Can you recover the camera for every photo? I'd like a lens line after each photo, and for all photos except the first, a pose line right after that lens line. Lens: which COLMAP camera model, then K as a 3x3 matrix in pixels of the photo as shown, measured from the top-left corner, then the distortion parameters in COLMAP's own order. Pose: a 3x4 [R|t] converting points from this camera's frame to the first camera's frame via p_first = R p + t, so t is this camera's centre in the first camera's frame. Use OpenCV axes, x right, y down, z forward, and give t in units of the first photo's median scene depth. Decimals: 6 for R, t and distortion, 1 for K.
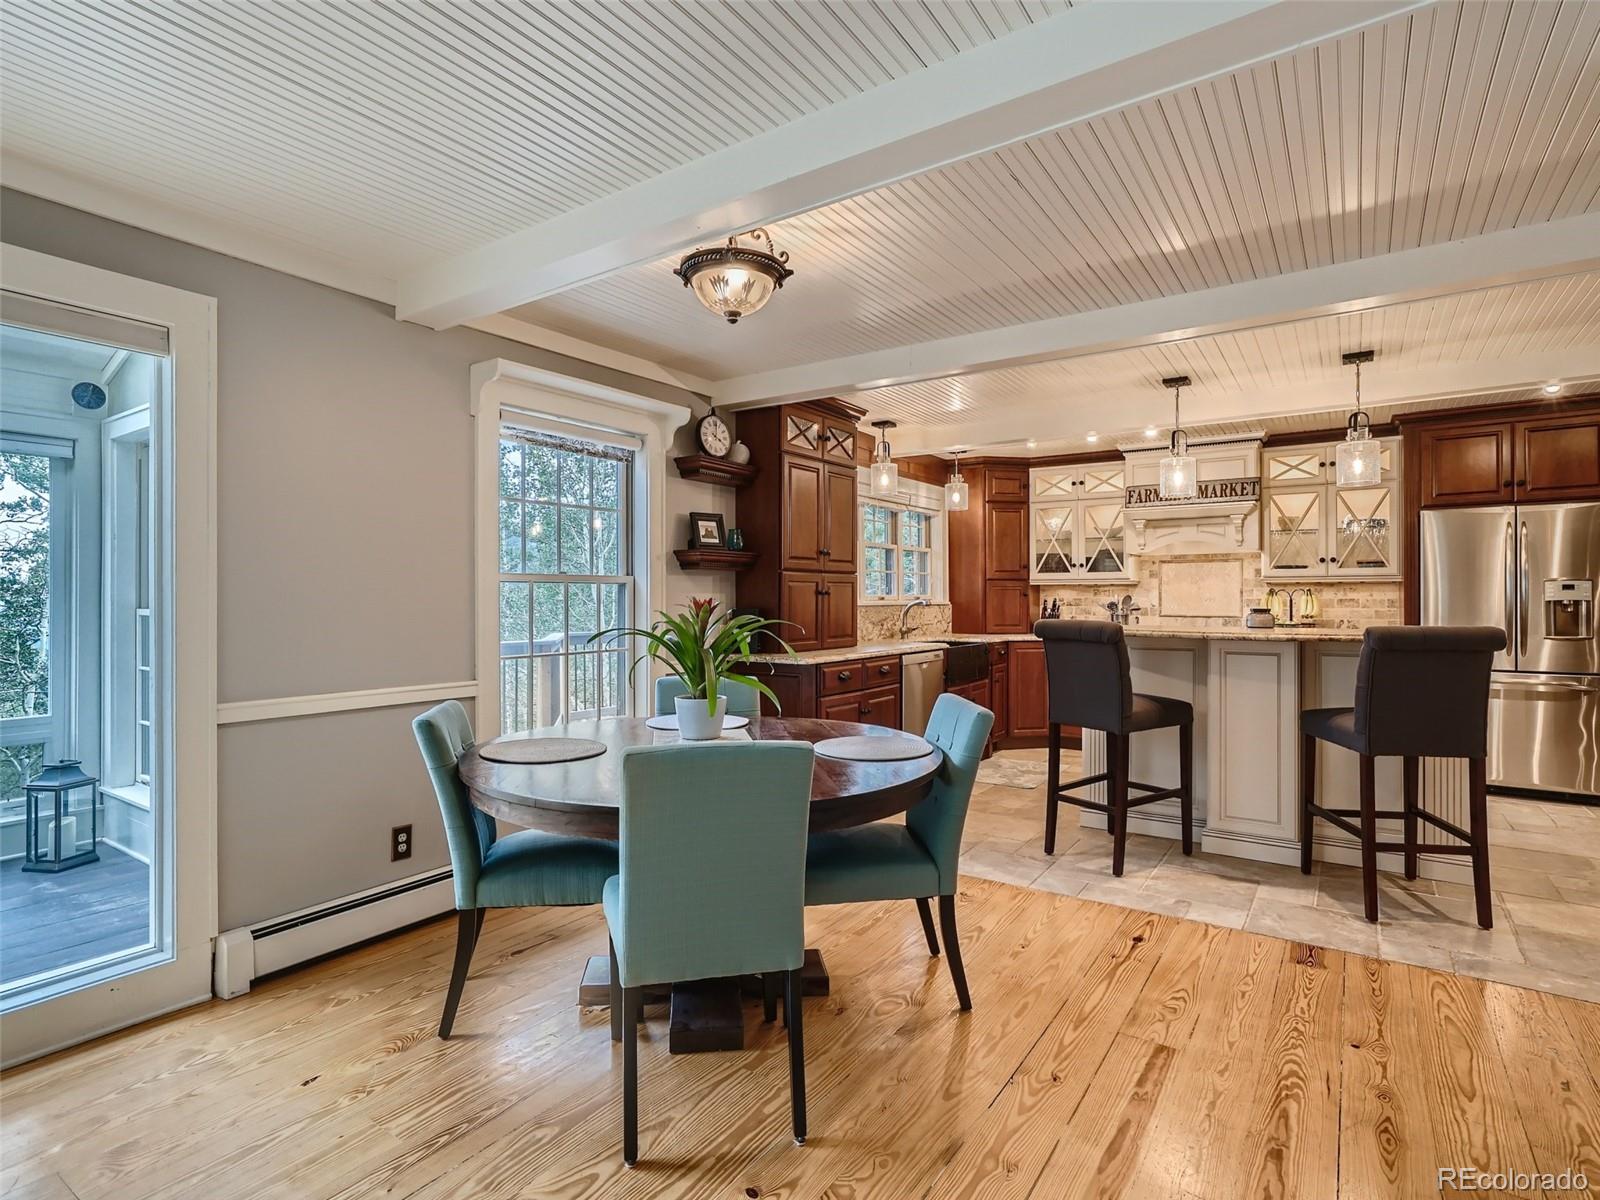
lens RADIAL K [[829.2, 0, 800.0], [0, 829.2, 600.0], [0, 0, 1]] dist [-0.027972, 0.020966]
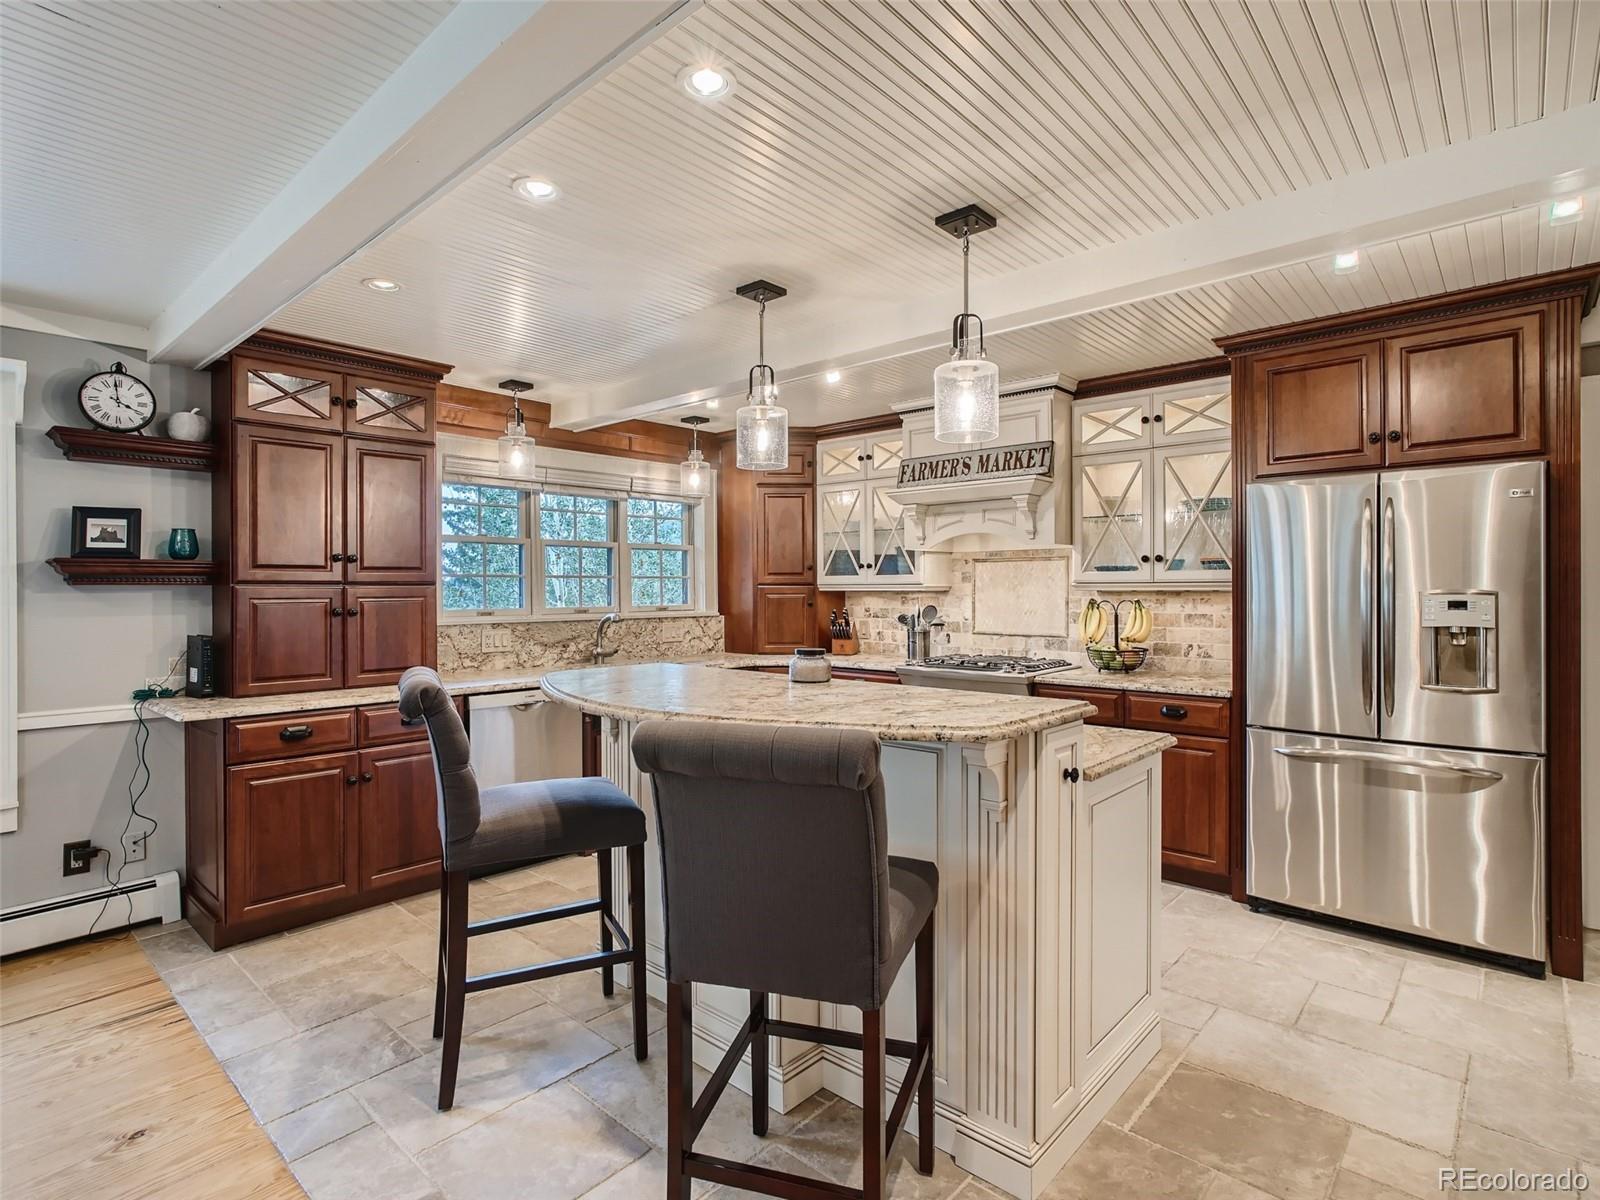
lens RADIAL K [[829.2, 0, 800.0], [0, 829.2, 600.0], [0, 0, 1]] dist [-0.027972, 0.020966]
pose [[0.990623, -0.000806, -0.136624, 0.430269], [0.002371, 0.999933, 0.011296, -0.021901], [0.136606, -0.011515, 0.990559, 0.266414]]
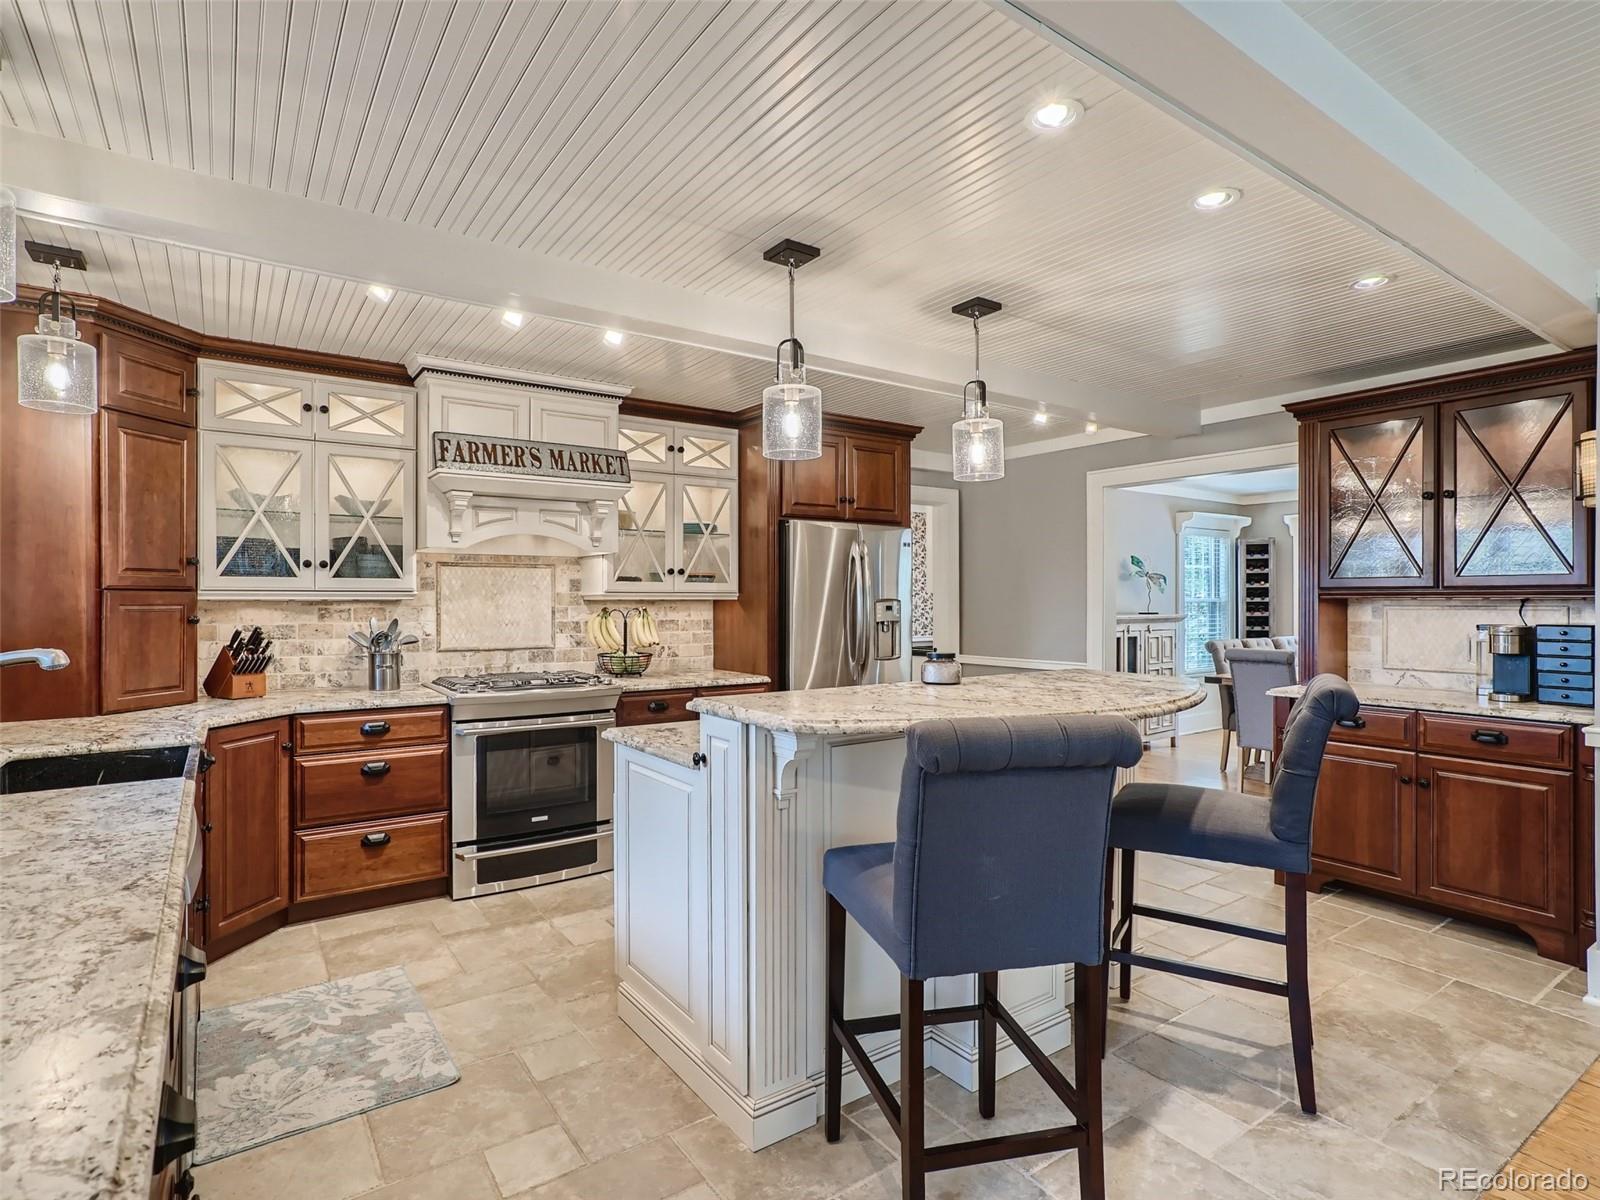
lens RADIAL K [[829.2, 0, 800.0], [0, 829.2, 600.0], [0, 0, 1]] dist [-0.027972, 0.020966]
pose [[0.352889, -0.000868, 0.935665, -0.052300], [0.001998, 0.999998, 0.000174, -0.020930], [-0.935663, 0.001809, 0.352890, 0.593023]]
